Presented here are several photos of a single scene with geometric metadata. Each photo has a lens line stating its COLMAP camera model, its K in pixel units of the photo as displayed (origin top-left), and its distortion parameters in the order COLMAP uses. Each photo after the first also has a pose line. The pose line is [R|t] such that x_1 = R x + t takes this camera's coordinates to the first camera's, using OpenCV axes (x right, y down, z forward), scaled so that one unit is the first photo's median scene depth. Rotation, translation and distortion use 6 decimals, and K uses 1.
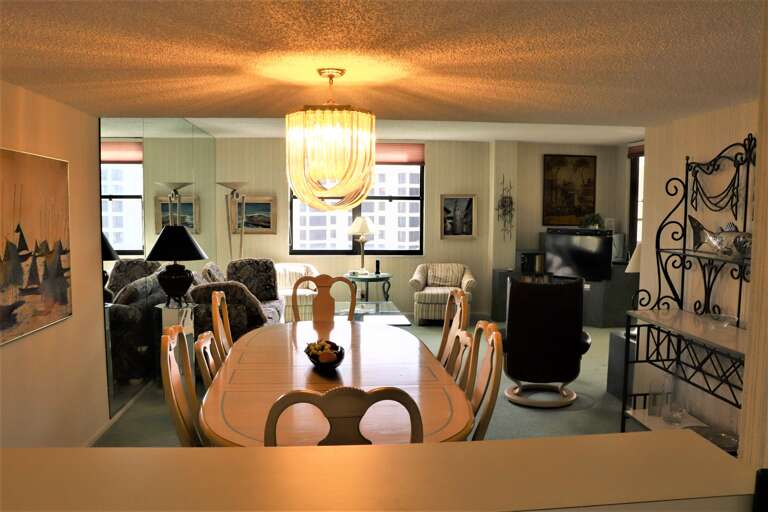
lens RADIAL K [[623.6, 0, 384.0], [0, 623.6, 256.0], [0, 0, 1]] dist [-0.170677, 0.124564]
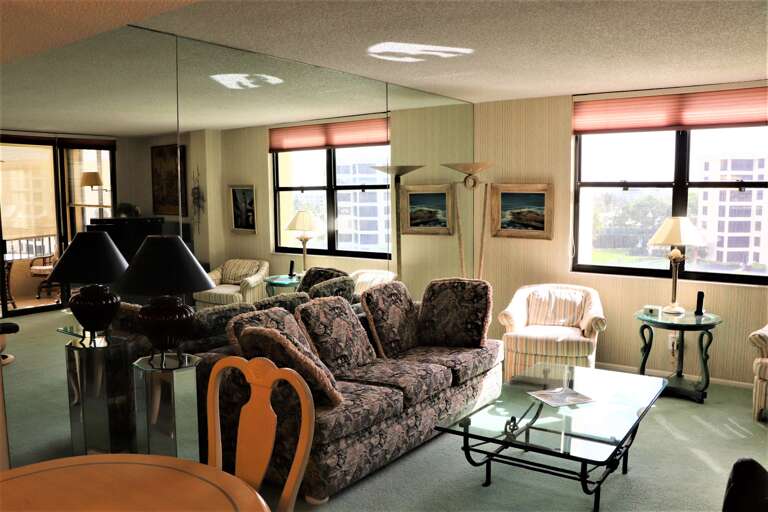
lens RADIAL K [[623.6, 0, 384.0], [0, 623.6, 256.0], [0, 0, 1]] dist [-0.170677, 0.124564]
pose [[0.749411, 0.051494, -0.660099, 0.137016], [-0.039959, 0.998671, 0.032541, -0.033020], [0.660898, 0.001990, 0.750473, 0.390540]]
